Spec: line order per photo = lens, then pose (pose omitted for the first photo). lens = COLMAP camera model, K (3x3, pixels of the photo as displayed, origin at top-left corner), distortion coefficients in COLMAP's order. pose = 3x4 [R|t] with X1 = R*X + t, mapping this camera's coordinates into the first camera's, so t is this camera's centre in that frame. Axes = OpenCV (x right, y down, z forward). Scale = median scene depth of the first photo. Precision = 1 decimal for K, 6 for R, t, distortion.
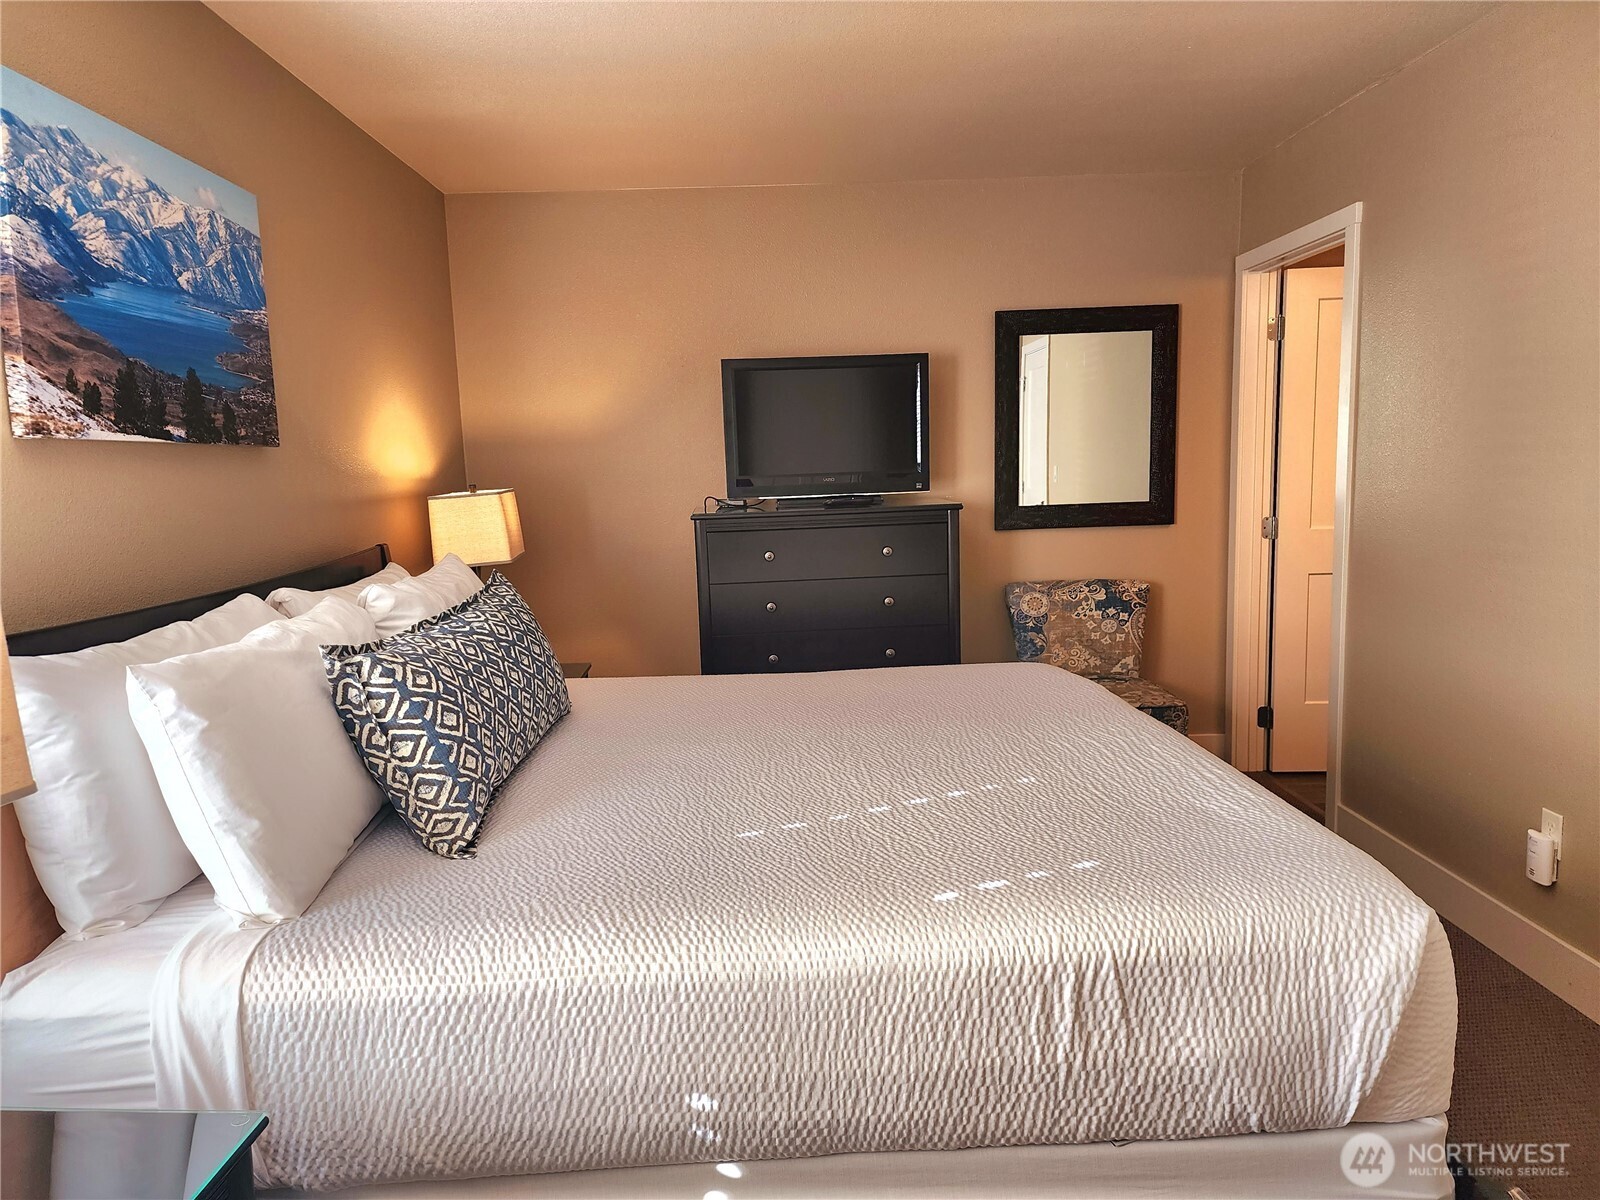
lens RADIAL K [[1109.2, 0, 804.2], [0, 1109.2, 597.2], [0, 0, 1]] dist [0.084380, -0.070148]
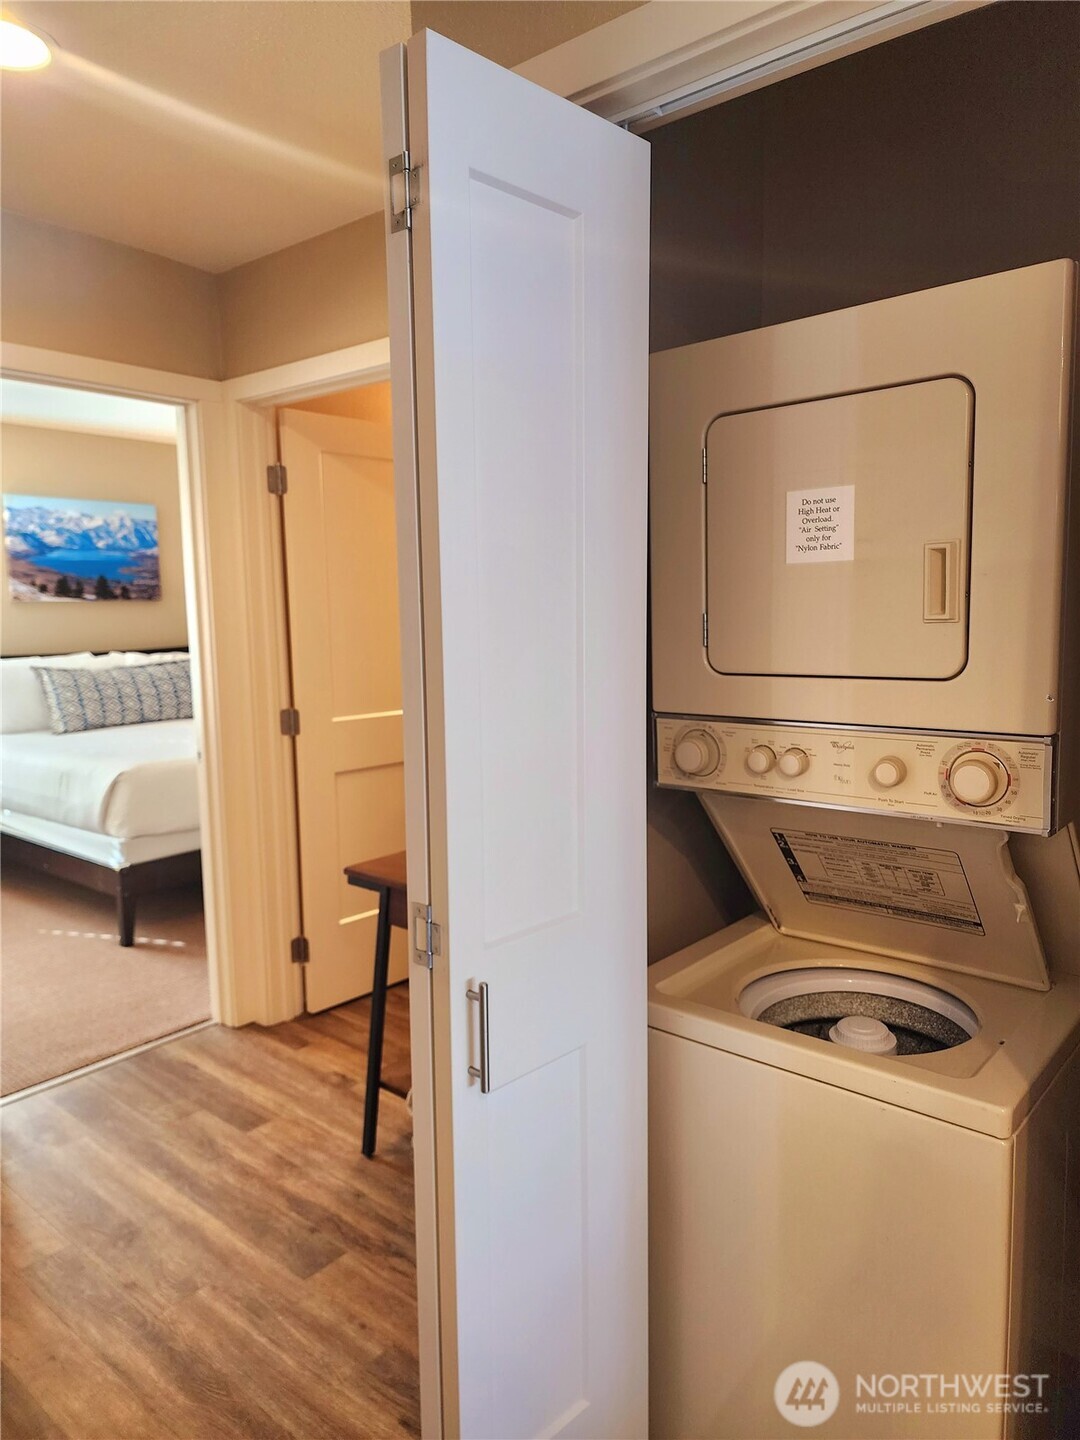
lens RADIAL K [[998.3, 0, 545.6], [0, 998.3, 715.9], [0, 0, 1]] dist [0.084380, -0.070148]
pose [[0.753948, 0.097964, -0.649589, 2.309705], [-0.088556, 0.994949, 0.047265, -0.074648], [0.650938, 0.021890, 0.758815, -0.246690]]
